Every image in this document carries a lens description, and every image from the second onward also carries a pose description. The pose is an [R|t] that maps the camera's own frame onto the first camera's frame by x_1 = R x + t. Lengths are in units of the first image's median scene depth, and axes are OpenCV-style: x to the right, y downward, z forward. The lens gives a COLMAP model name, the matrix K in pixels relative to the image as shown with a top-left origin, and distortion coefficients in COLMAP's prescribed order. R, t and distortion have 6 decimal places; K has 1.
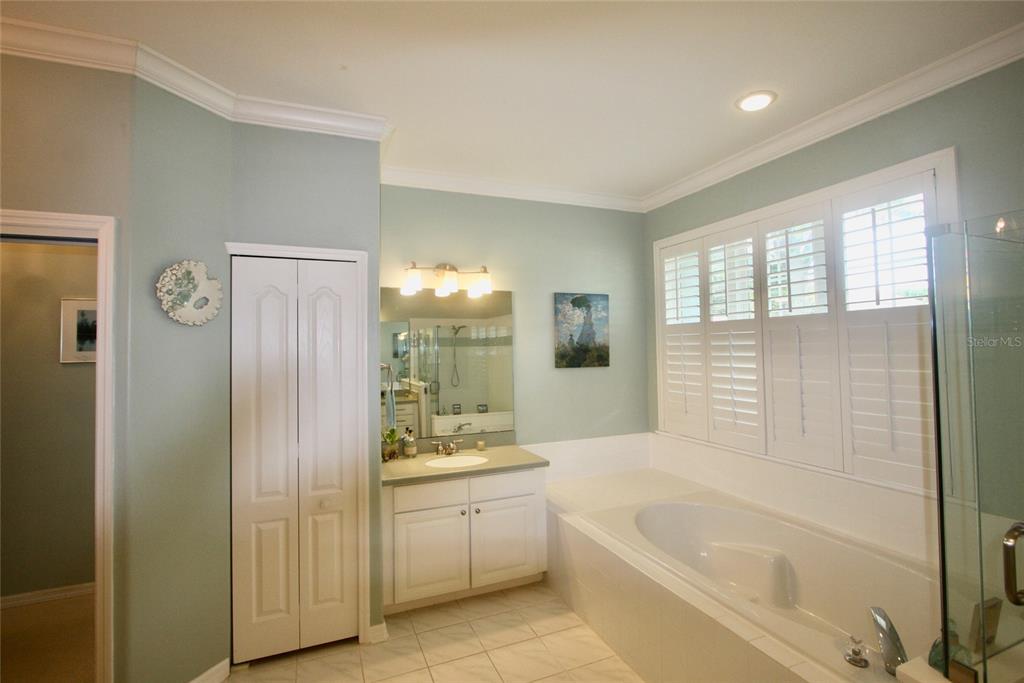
lens RADIAL K [[477.0, 0, 512.1], [0, 477.0, 335.5], [0, 0, 1]] dist [-0.016532, 0.002494]
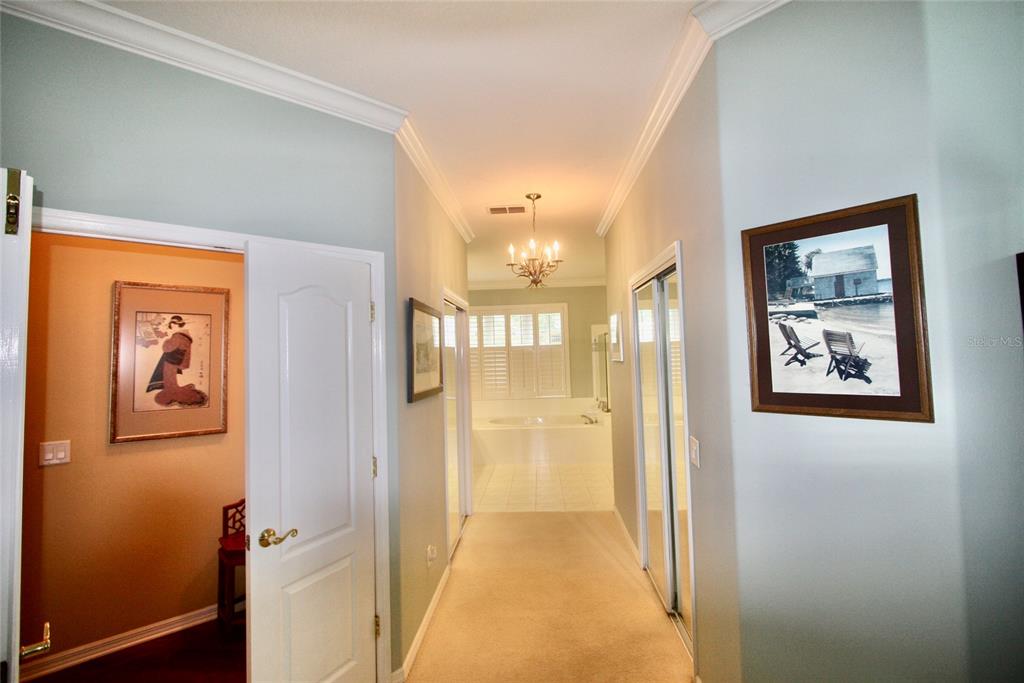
lens RADIAL K [[477.0, 0, 511.5], [0, 477.0, 333.5], [0, 0, 1]] dist [-0.016532, 0.002494]
pose [[0.462733, 0.042870, 0.885461, -2.154171], [-0.001707, 0.998871, -0.047469, 0.021870], [-0.886496, 0.020454, 0.462284, -0.294059]]
